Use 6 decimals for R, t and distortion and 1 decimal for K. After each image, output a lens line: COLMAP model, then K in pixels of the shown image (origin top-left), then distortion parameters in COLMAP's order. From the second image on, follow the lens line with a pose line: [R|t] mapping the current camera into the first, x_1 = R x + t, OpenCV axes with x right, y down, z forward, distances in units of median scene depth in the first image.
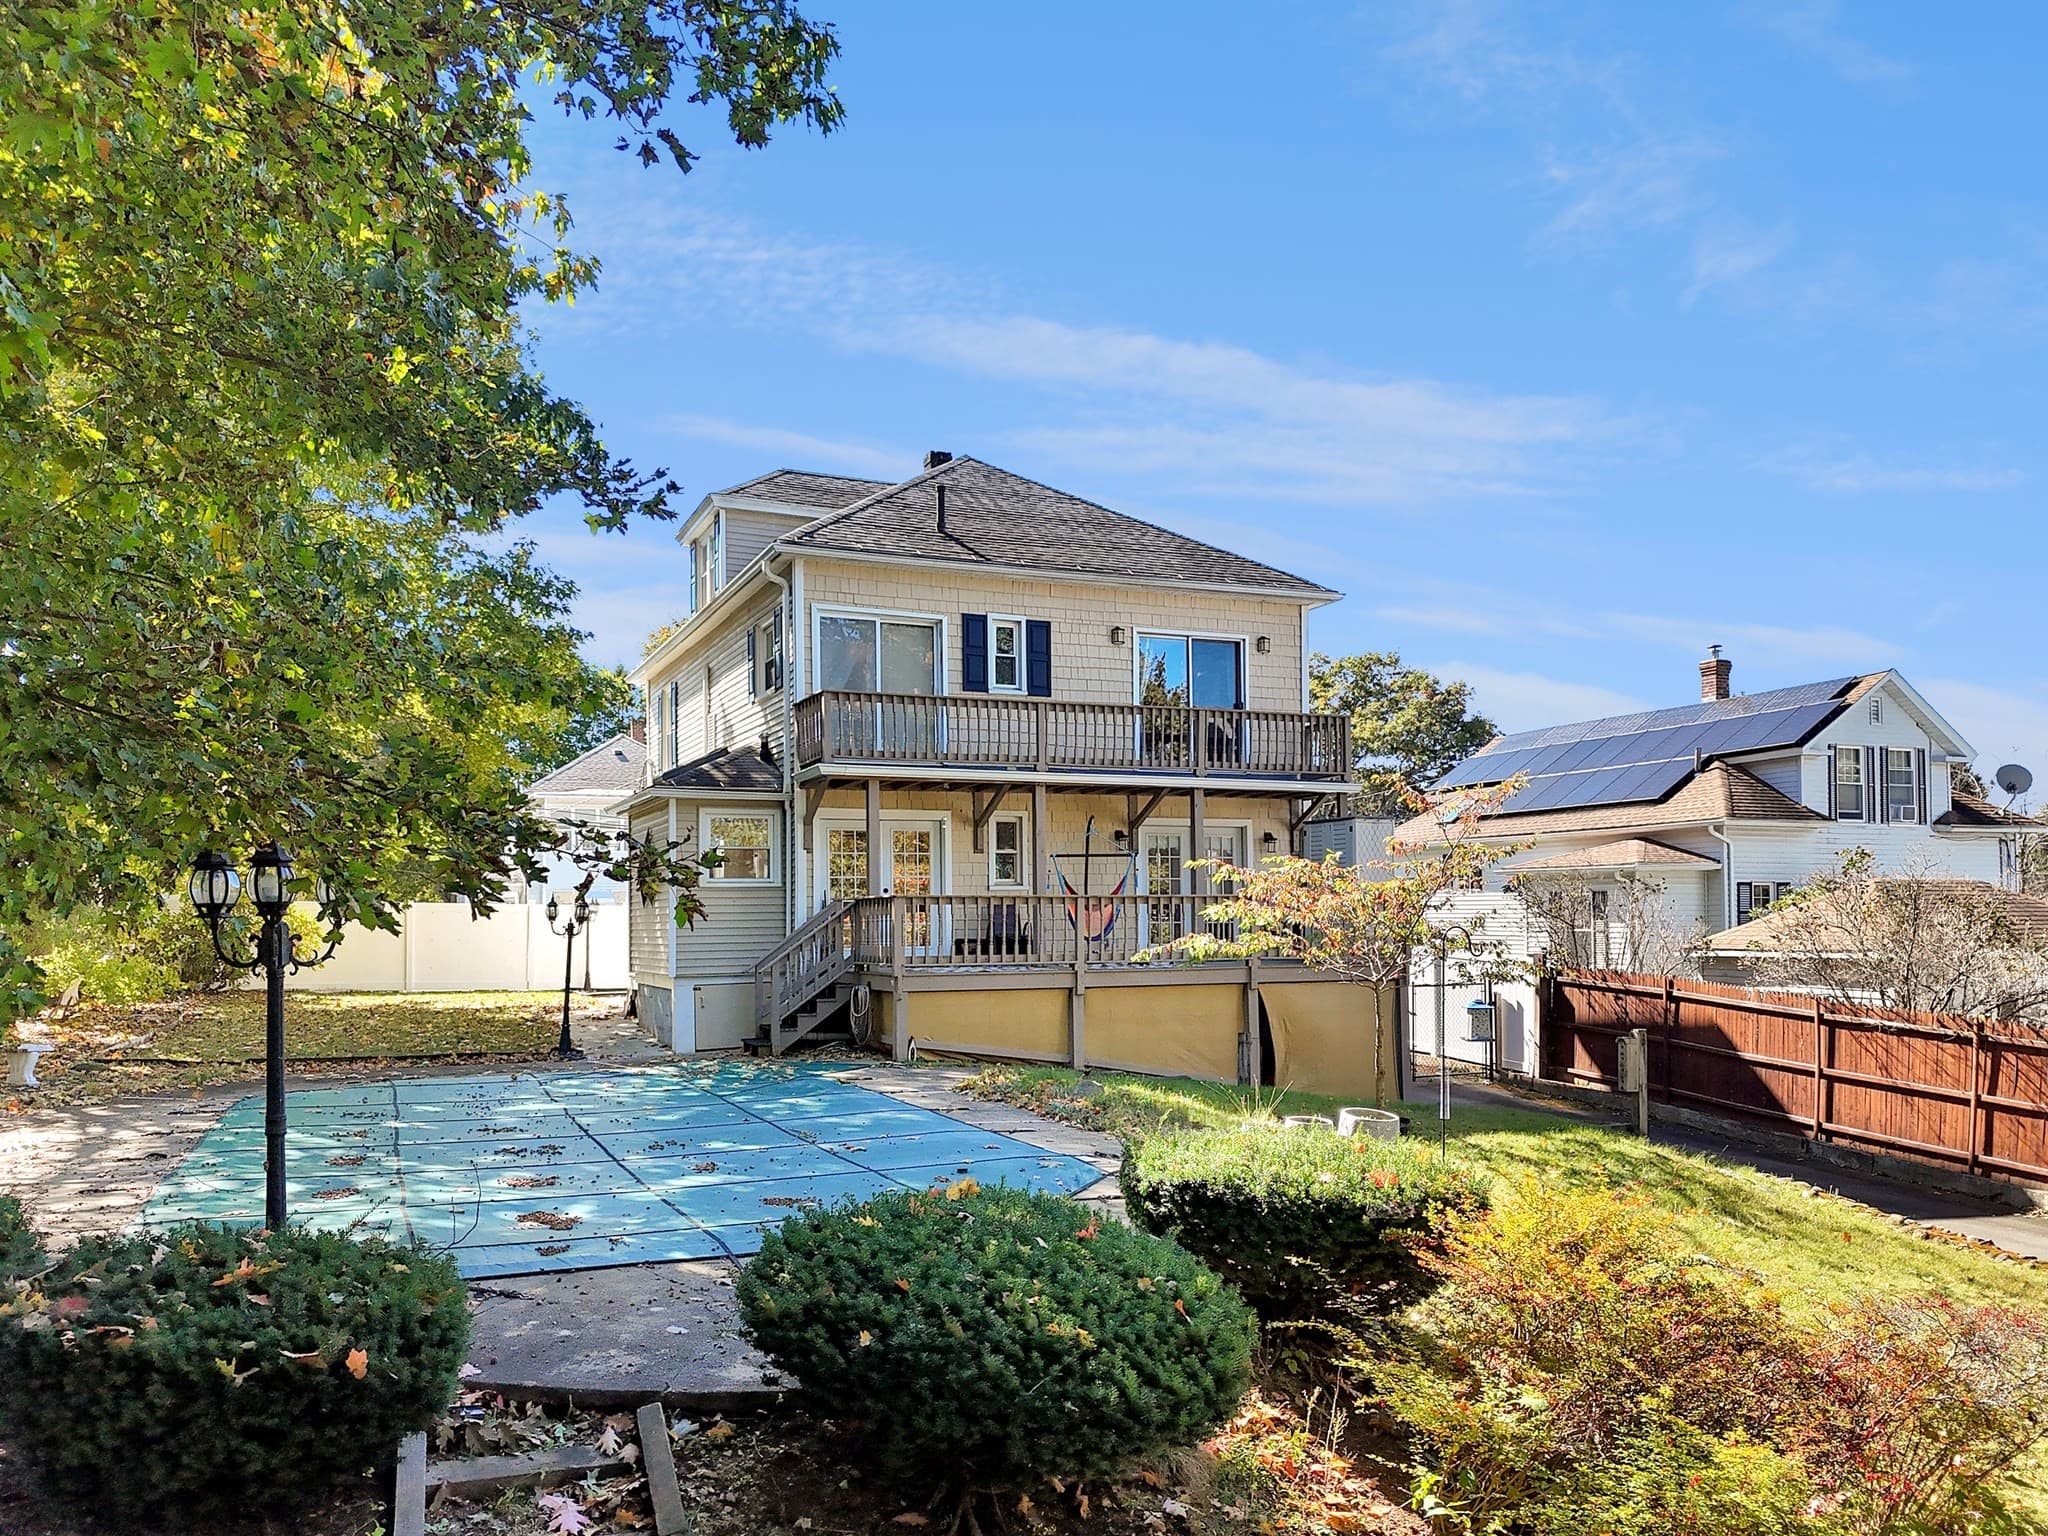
lens RADIAL K [[1523.5, 0, 1028.0], [0, 1523.5, 902.3], [0, 0, 1]] dist [0.083568, 0.000257]
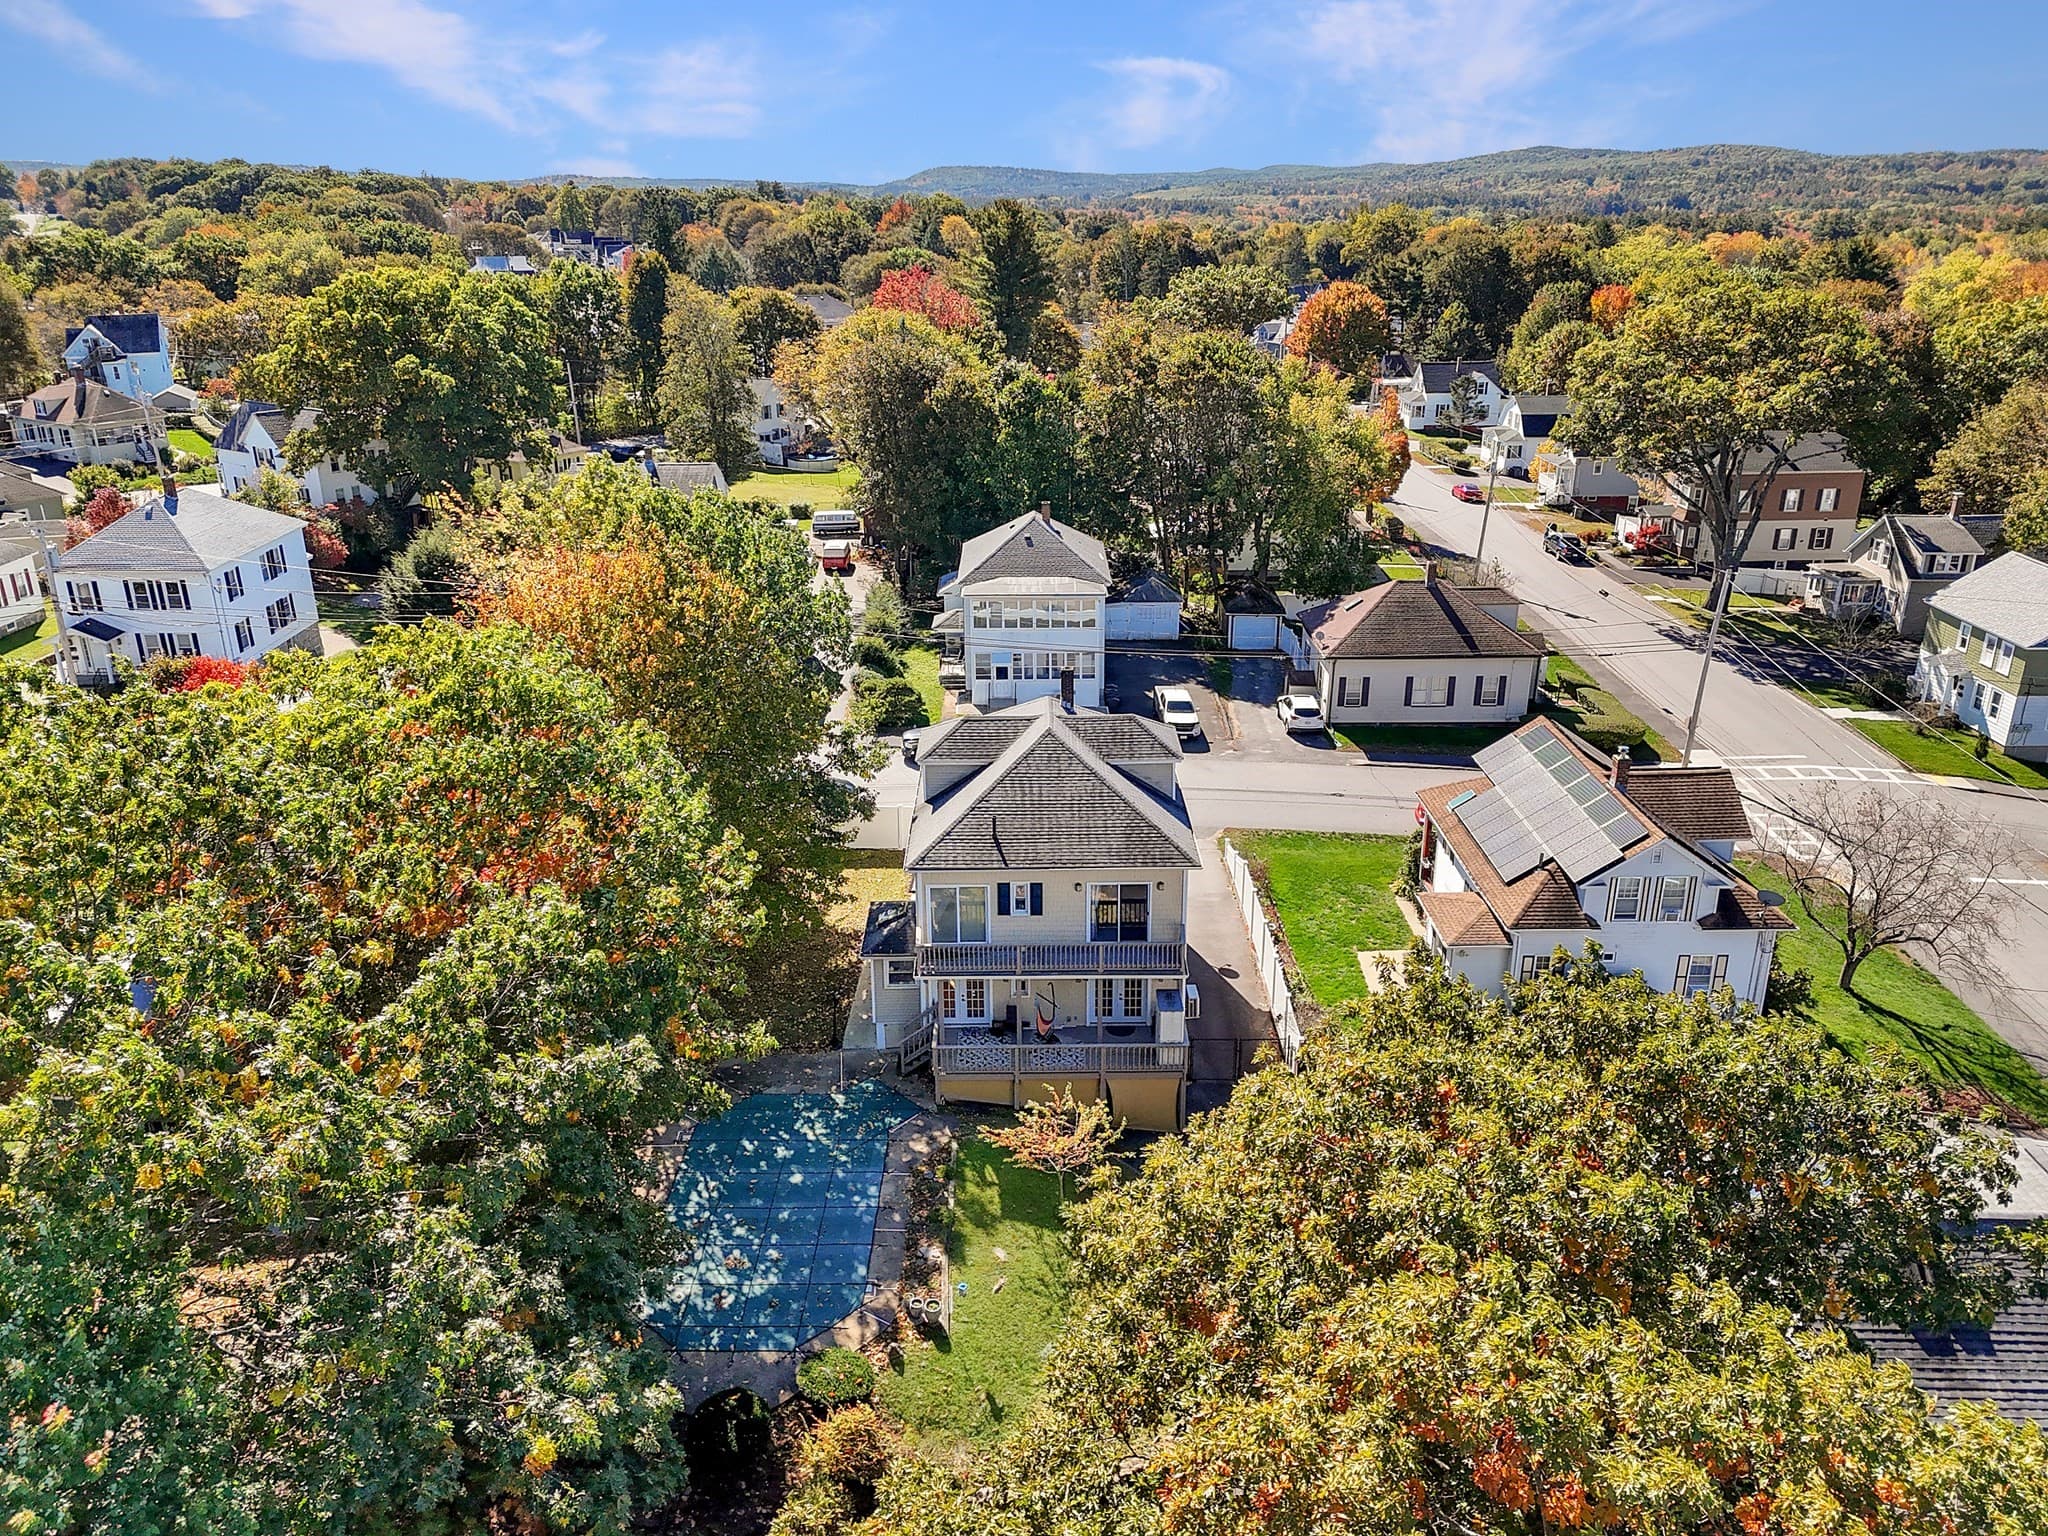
lens RADIAL K [[1482.0, 0, 1024.0], [0, 1482.0, 768.0], [0, 0, 1]] dist [0.083166, -0.077189]
pose [[0.921732, 0.144046, -0.360084, 0.702107], [0.000991, 0.927588, 0.373604, -1.093237], [0.387826, -0.344720, 0.854845, -0.690458]]
